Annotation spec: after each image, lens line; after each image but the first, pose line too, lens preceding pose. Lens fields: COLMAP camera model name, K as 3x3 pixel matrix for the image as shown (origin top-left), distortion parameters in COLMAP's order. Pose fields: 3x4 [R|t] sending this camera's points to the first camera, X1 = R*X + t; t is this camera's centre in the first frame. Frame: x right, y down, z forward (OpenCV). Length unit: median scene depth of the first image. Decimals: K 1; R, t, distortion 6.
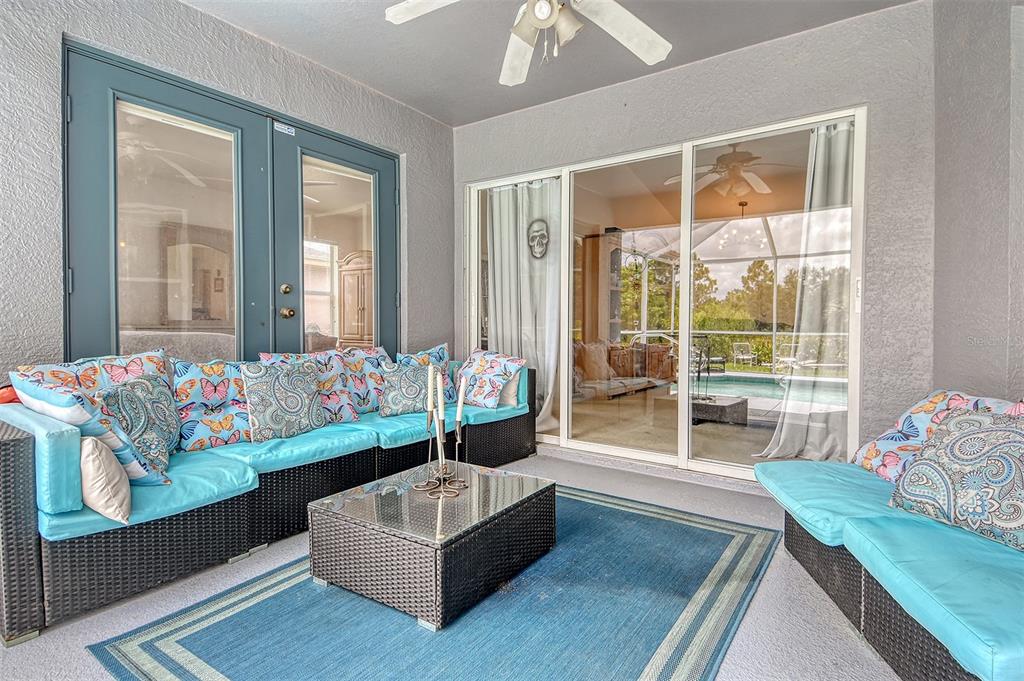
lens RADIAL K [[538.0, 0, 515.3], [0, 538.0, 340.0], [0, 0, 1]] dist [0.026647, -0.014410]
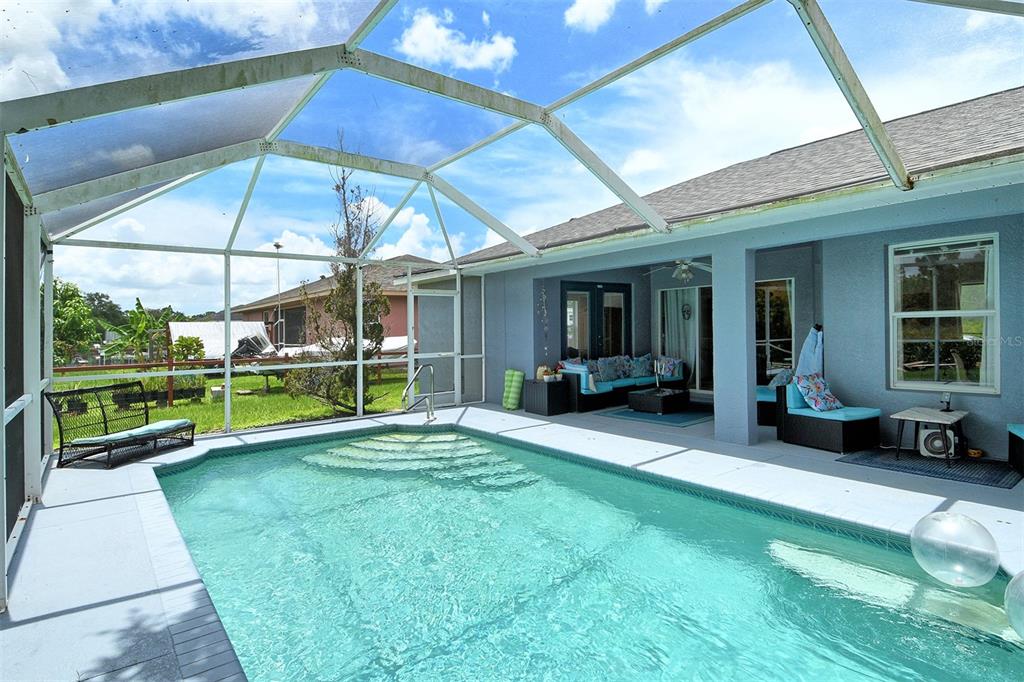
lens RADIAL K [[538.0, 0, 515.3], [0, 538.0, 337.6], [0, 0, 1]] dist [0.026647, -0.014410]
pose [[0.957420, -0.012807, -0.288415, 0.002228], [0.011929, 0.999917, -0.004802, -0.067763], [0.288452, 0.001157, 0.957494, -1.766561]]
